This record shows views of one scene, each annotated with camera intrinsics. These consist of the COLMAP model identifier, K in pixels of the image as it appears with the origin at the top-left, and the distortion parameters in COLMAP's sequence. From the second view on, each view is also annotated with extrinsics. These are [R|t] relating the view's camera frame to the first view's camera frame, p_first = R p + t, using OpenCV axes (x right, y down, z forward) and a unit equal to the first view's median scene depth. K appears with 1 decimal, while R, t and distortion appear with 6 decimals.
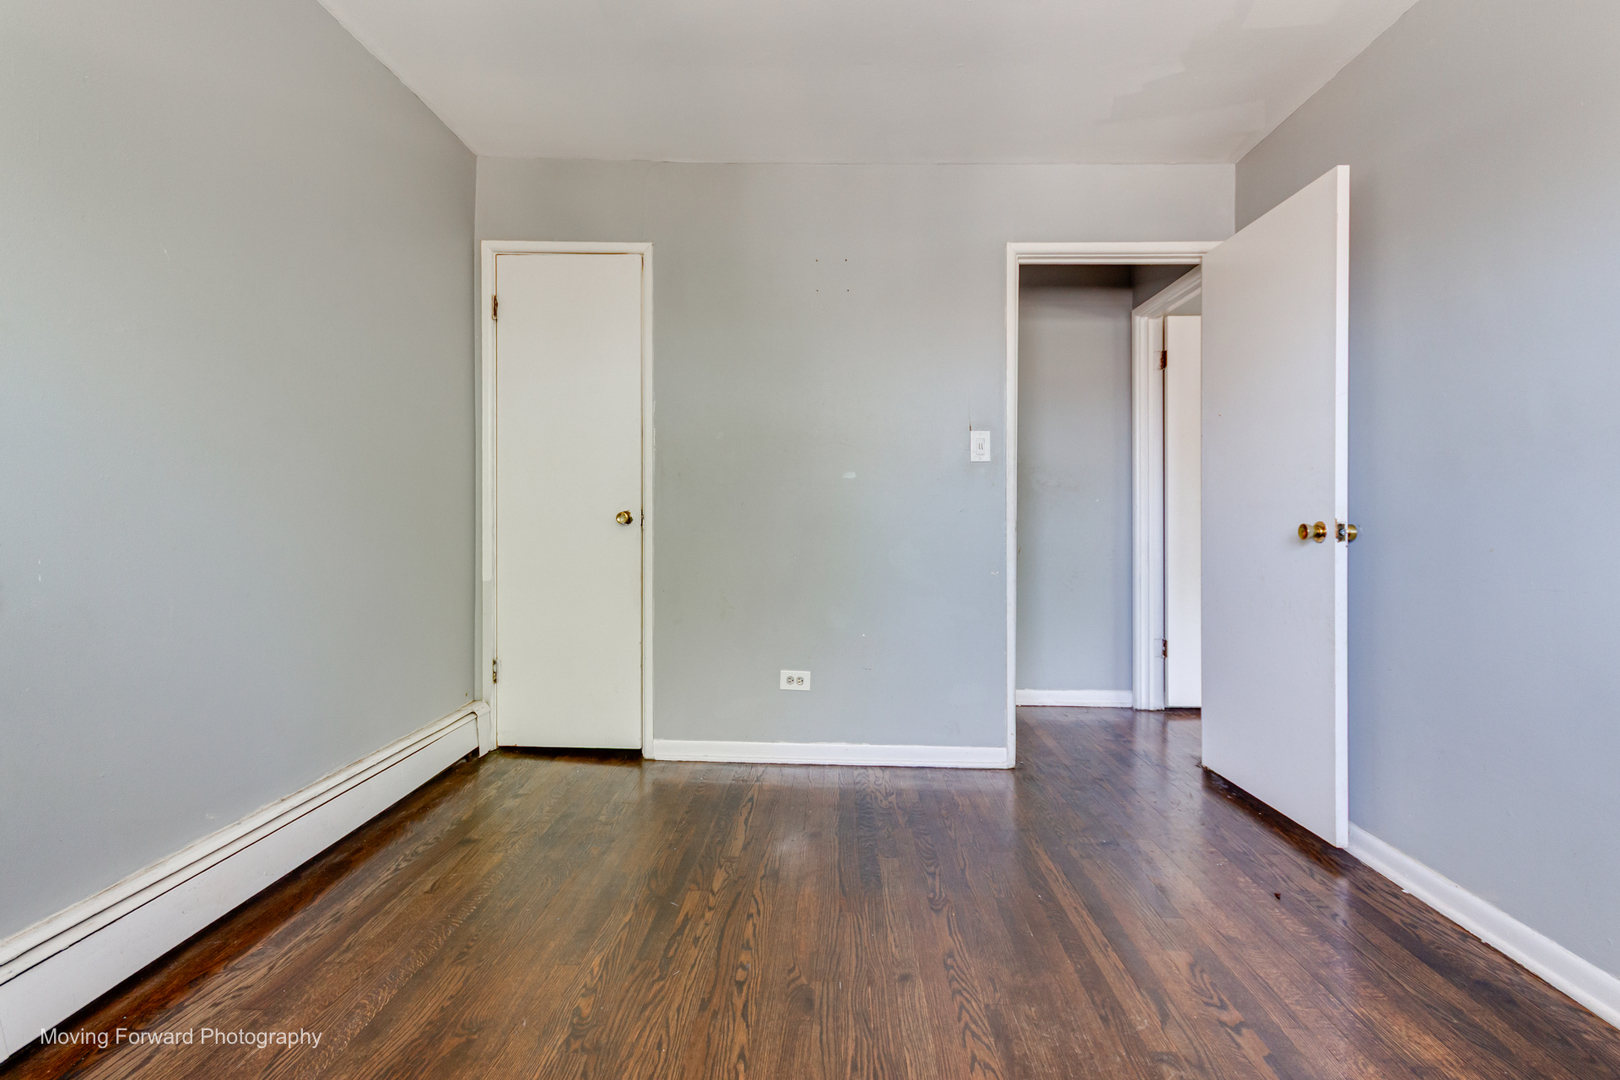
lens RADIAL K [[788.2, 0, 792.1], [0, 788.2, 533.3], [0, 0, 1]] dist [0.002218, 0.000267]
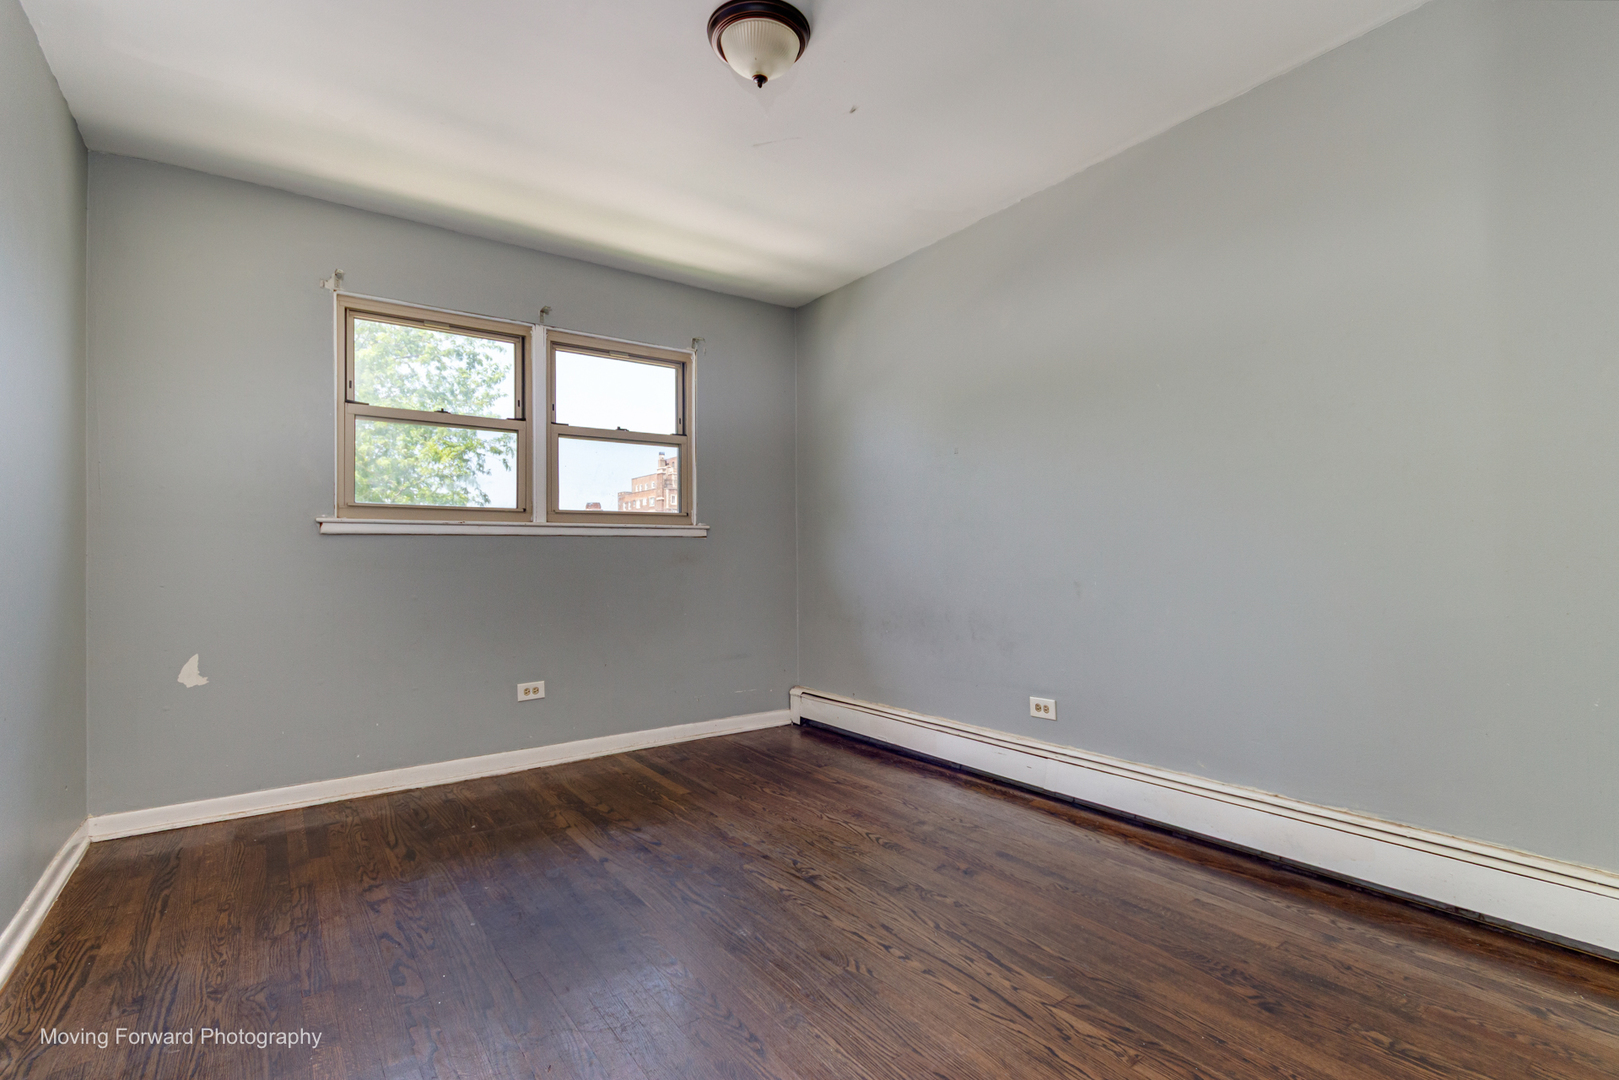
lens RADIAL K [[751.7, 0, 810.0], [0, 751.7, 544.7], [0, 0, 1]] dist [0.002887, 0.000663]
pose [[-0.783464, -0.009830, -0.621359, 0.674333], [-0.009136, 0.999949, -0.004300, -0.022481], [0.621370, 0.002308, -0.783514, 1.672889]]
